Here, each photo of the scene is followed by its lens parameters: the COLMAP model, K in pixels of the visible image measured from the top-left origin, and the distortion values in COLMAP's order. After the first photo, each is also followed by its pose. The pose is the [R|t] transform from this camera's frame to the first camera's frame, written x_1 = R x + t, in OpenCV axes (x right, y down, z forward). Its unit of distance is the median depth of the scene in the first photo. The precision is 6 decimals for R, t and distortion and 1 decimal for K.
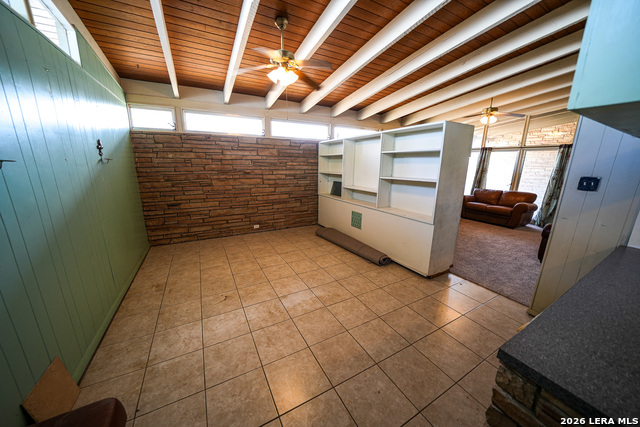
lens RADIAL K [[222.7, 0, 319.5], [0, 222.7, 214.3], [0, 0, 1]] dist [-0.018941, 0.000033]
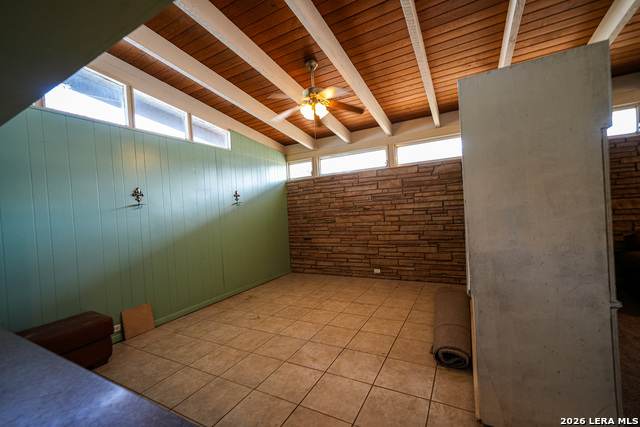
lens RADIAL K [[269.3, 0, 320.3], [0, 269.3, 215.0], [0, 0, 1]] dist [0.002717, 0.000151]
pose [[0.535459, -0.031067, -0.843989, 0.563949], [-0.127339, 0.984929, -0.117044, -0.008816], [0.834906, 0.170145, 0.523434, 0.294576]]
